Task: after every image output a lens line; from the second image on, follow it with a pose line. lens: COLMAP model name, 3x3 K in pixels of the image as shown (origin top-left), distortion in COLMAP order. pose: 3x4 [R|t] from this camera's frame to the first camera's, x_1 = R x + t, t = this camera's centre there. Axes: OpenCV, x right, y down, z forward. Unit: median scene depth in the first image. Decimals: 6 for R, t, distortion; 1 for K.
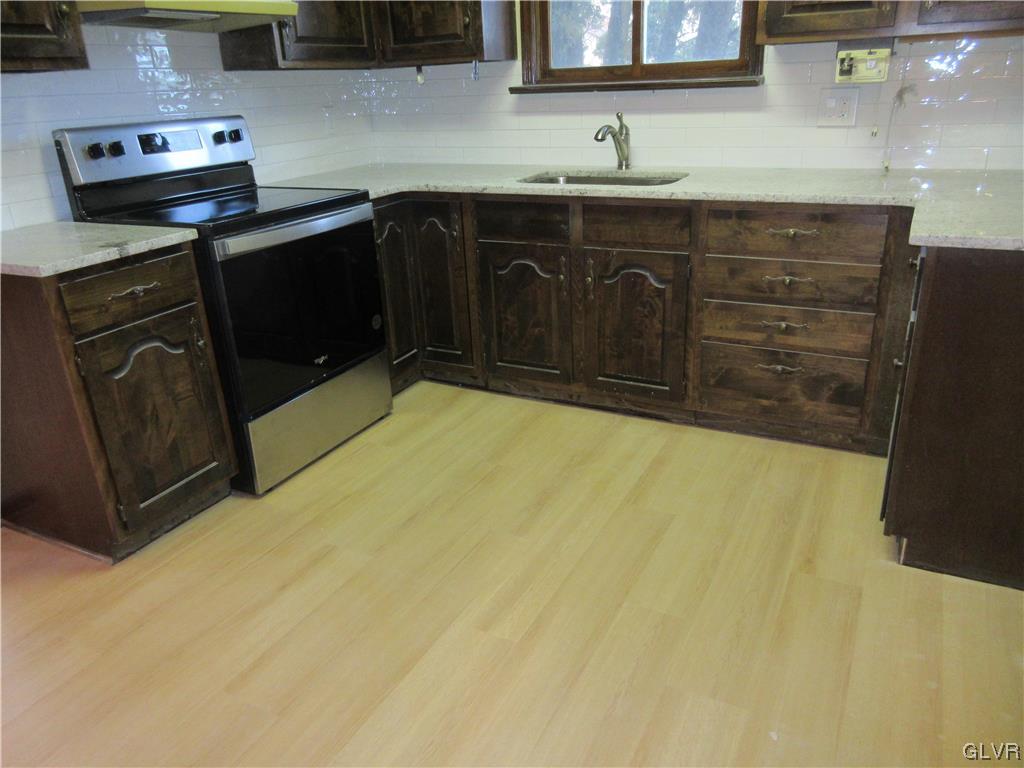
lens RADIAL K [[762.4, 0, 513.6], [0, 762.4, 386.9], [0, 0, 1]] dist [0.007610, 0.001914]
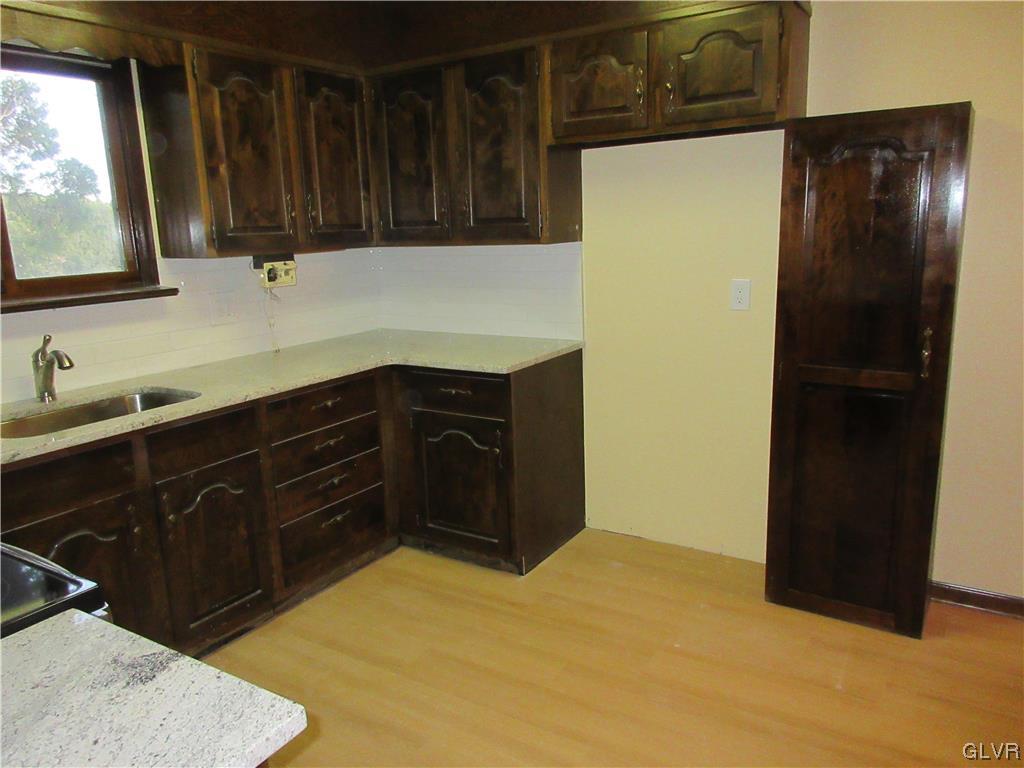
lens RADIAL K [[762.4, 0, 512.3], [0, 762.4, 381.8], [0, 0, 1]] dist [0.007610, 0.001914]
pose [[0.085668, -0.166952, 0.982236, -0.682848], [0.404714, 0.906692, 0.118814, -0.227260], [-0.910422, 0.387346, 0.145242, 0.484824]]
